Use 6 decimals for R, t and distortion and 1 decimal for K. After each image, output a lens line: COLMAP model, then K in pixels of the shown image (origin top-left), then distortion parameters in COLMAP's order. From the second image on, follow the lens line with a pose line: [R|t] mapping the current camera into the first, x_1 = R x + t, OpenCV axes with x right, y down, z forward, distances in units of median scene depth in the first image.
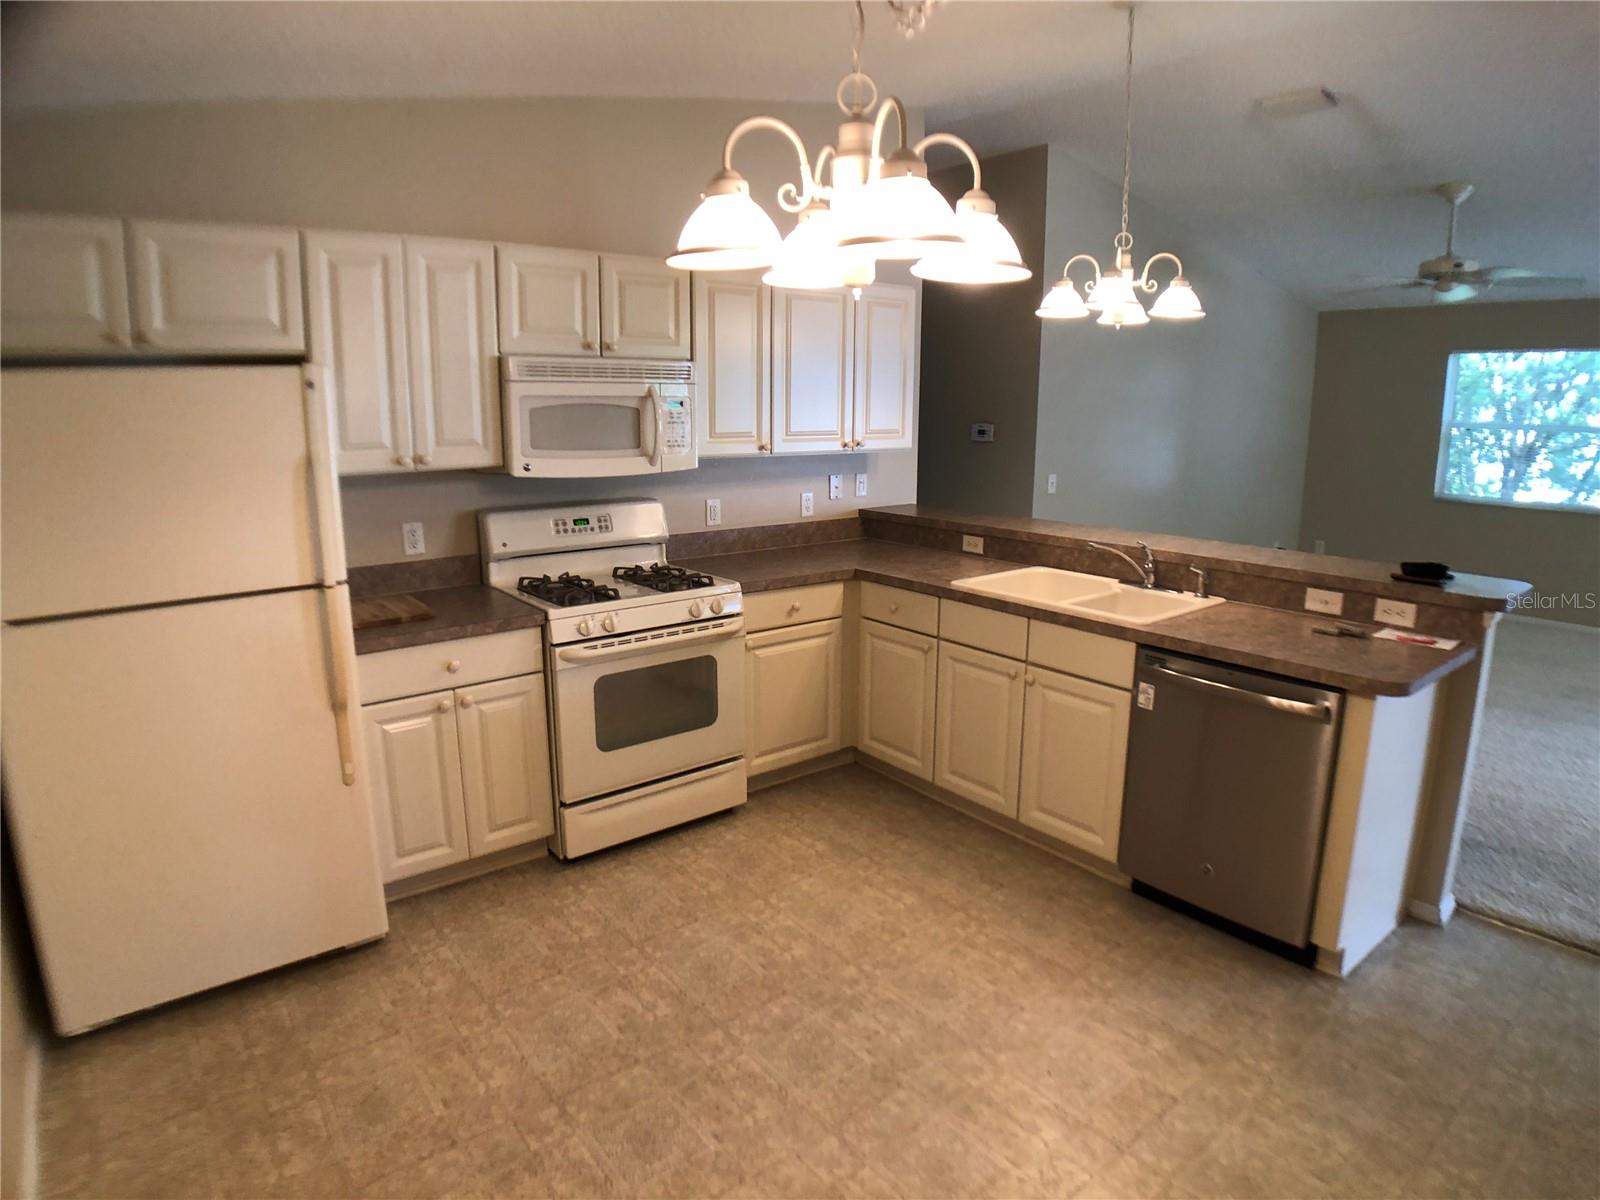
lens RADIAL K [[896.2, 0, 793.9], [0, 896.2, 586.1], [0, 0, 1]] dist [-0.085045, 0.003645]
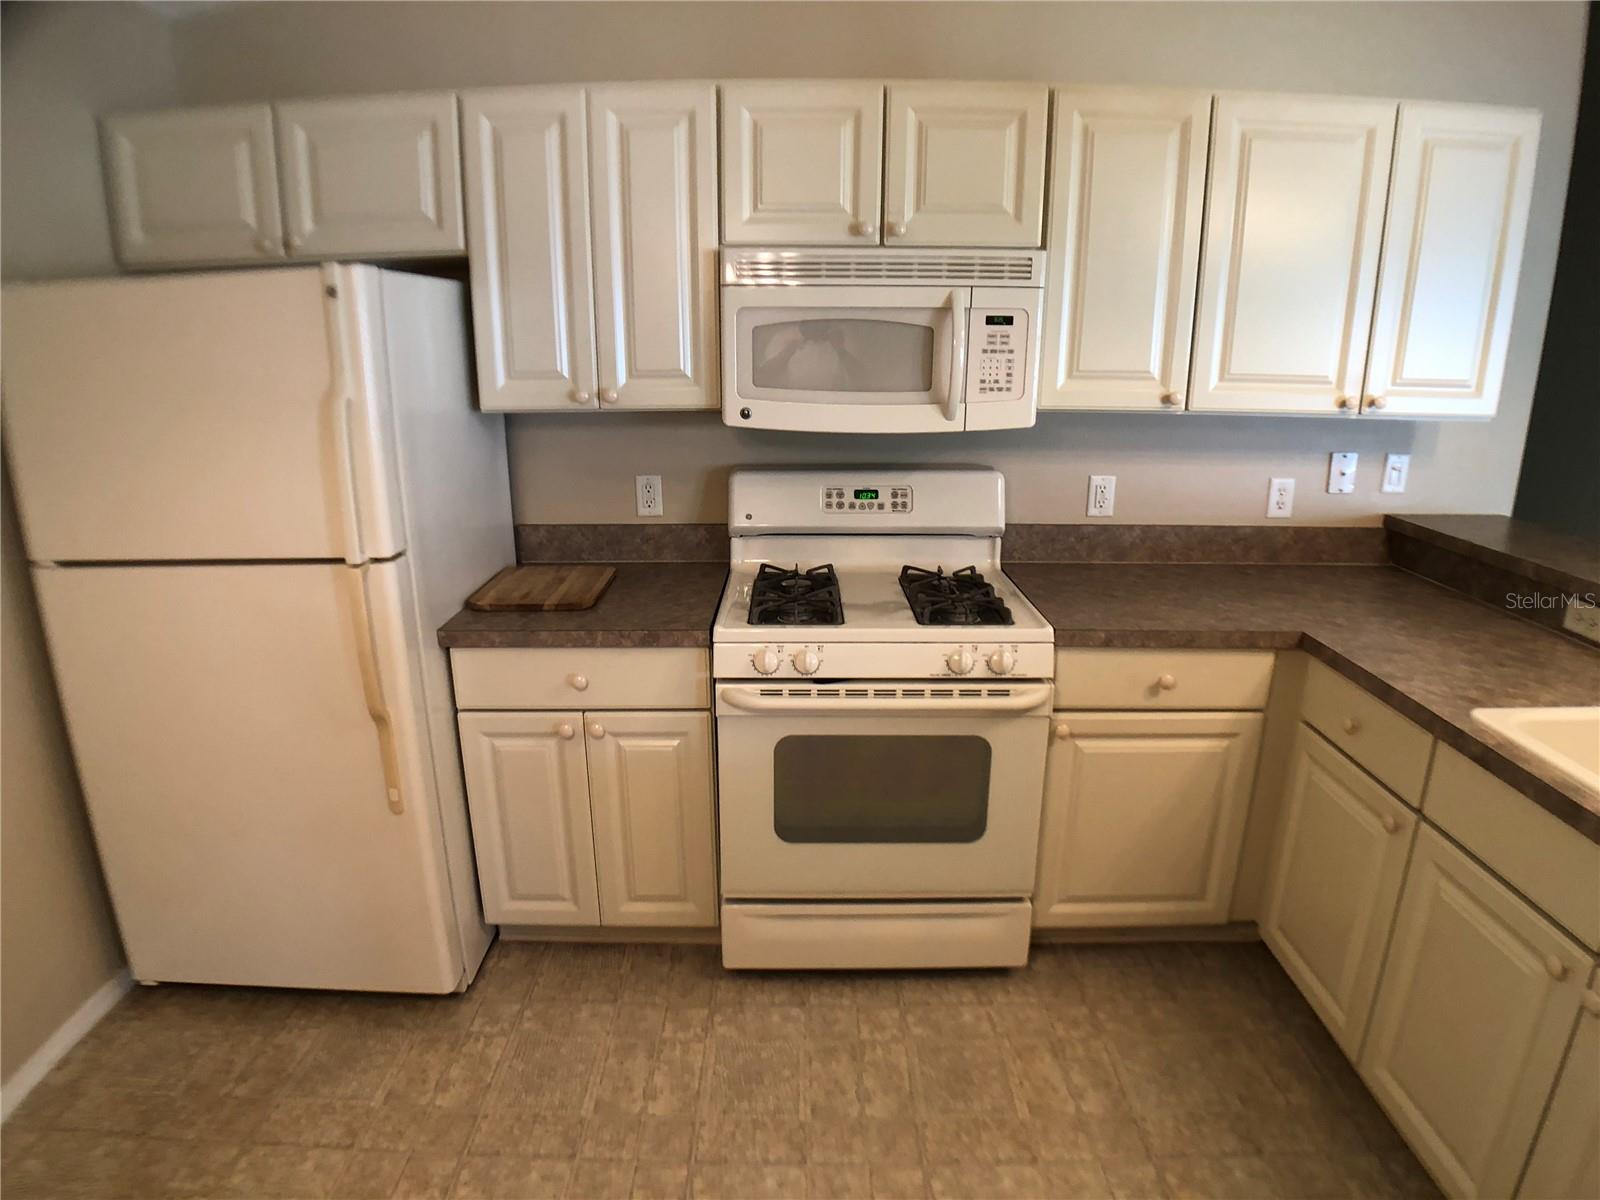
lens RADIAL K [[896.2, 0, 793.9], [0, 896.2, 586.1], [0, 0, 1]] dist [-0.085045, 0.003645]
pose [[0.785167, 0.163588, -0.597287, 0.154487], [-0.119300, 0.986370, 0.113325, -0.078623], [0.607685, -0.017723, 0.793981, 0.439056]]
